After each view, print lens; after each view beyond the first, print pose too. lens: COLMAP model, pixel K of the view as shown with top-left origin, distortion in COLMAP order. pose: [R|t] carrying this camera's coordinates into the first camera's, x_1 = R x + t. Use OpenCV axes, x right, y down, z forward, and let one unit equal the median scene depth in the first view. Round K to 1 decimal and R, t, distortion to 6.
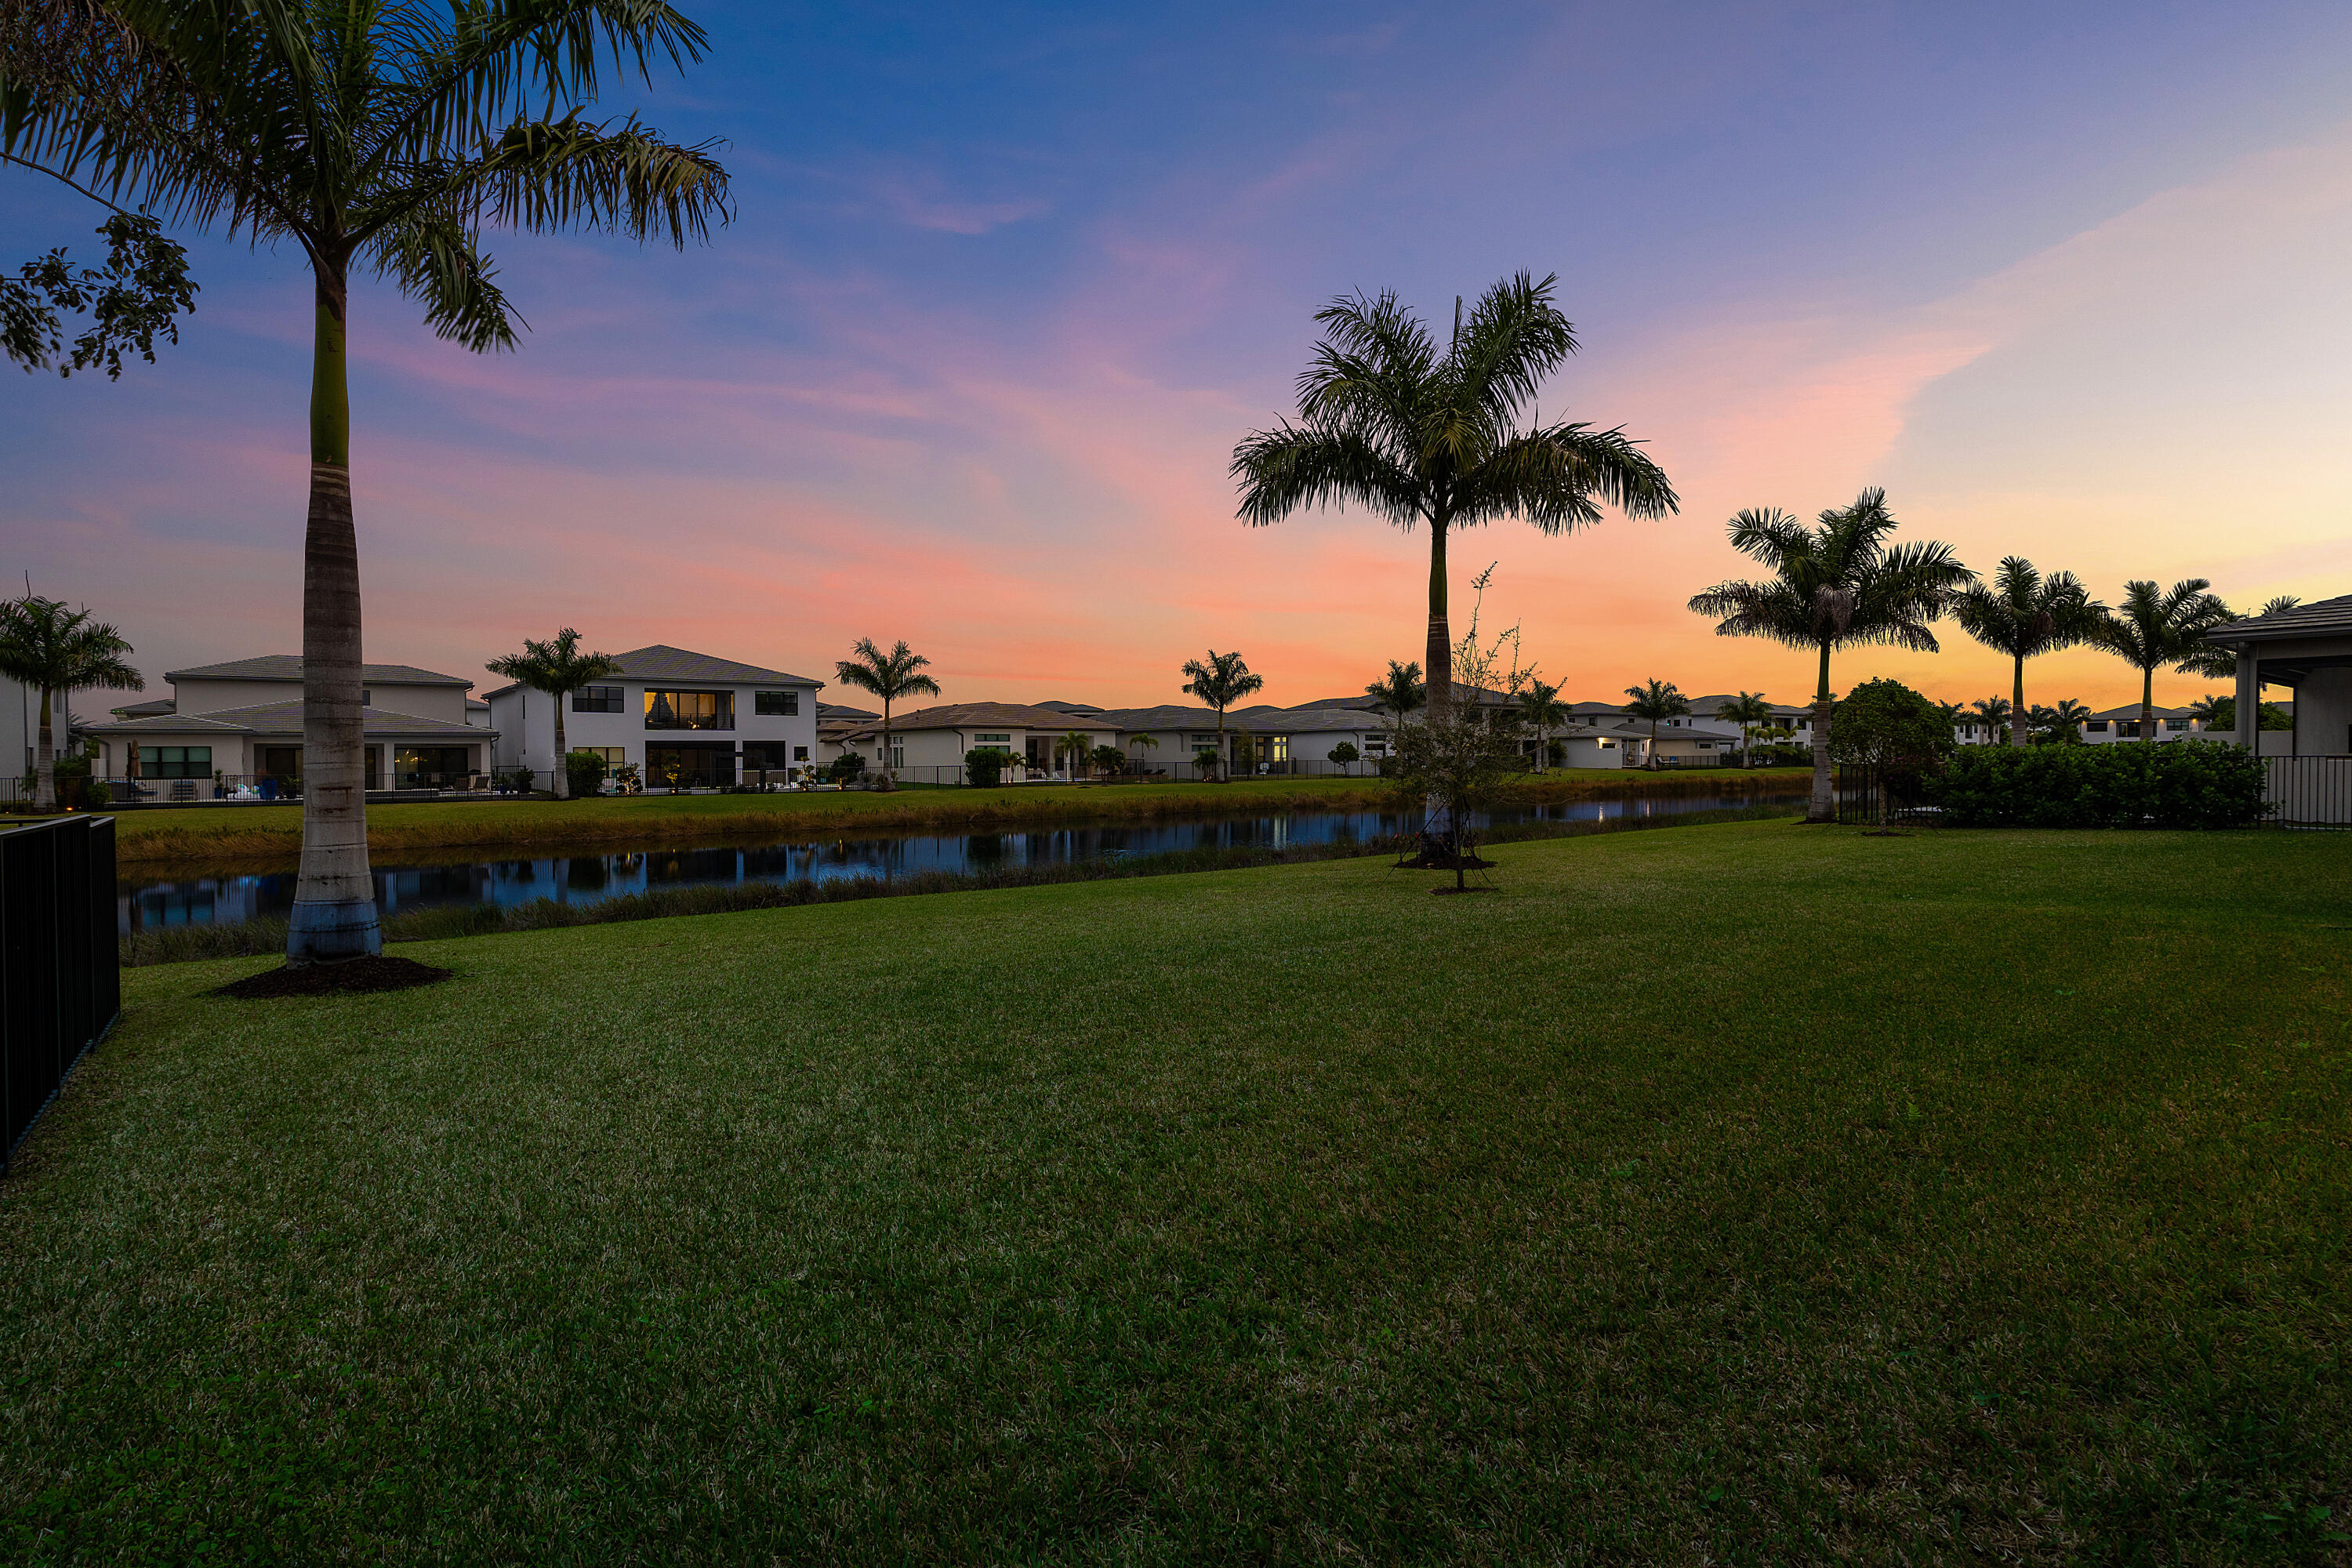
lens RADIAL K [[1188.1, 0, 1186.7], [0, 1188.1, 754.1], [0, 0, 1]] dist [0.002708, 0.000783]
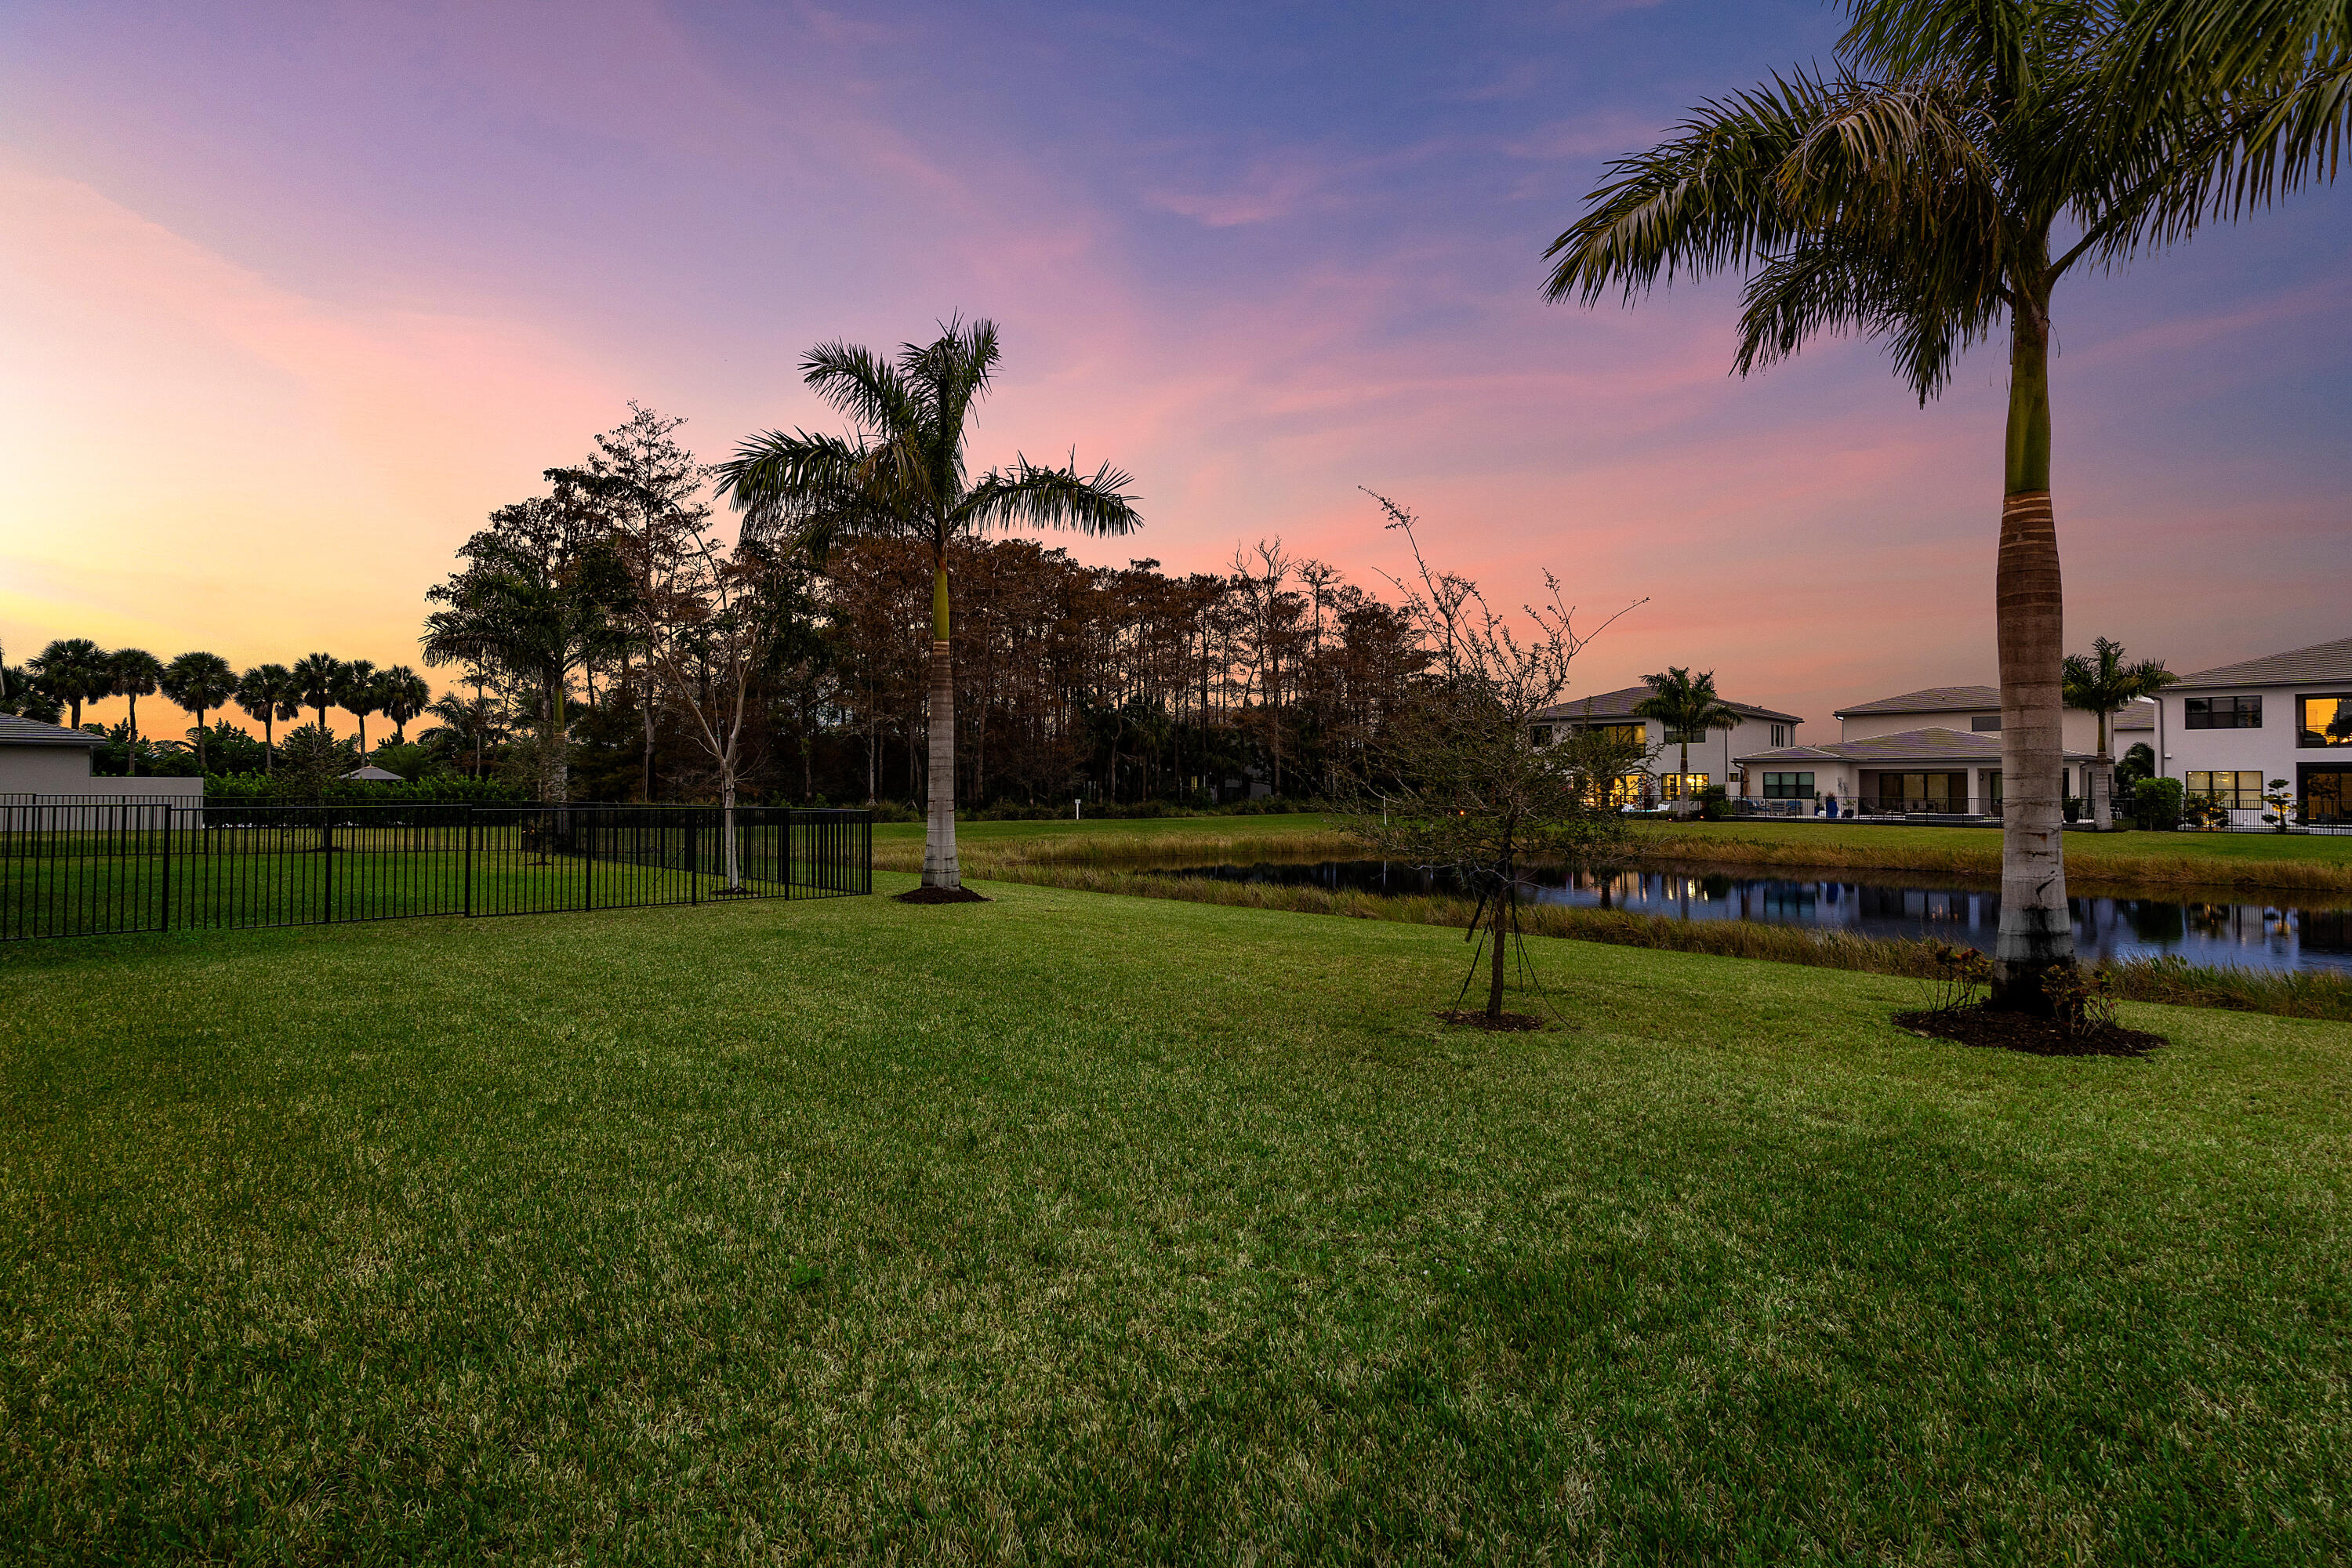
lens RADIAL K [[1177.8, 0, 1176.0], [0, 1177.8, 784.0], [0, 0, 1]] dist [-0.020822, -0.000325]
pose [[0.086000, 0.007722, -0.996265, 0.223616], [-0.001446, 0.999970, 0.007626, -0.001864], [0.996294, 0.000784, 0.086009, 0.199055]]
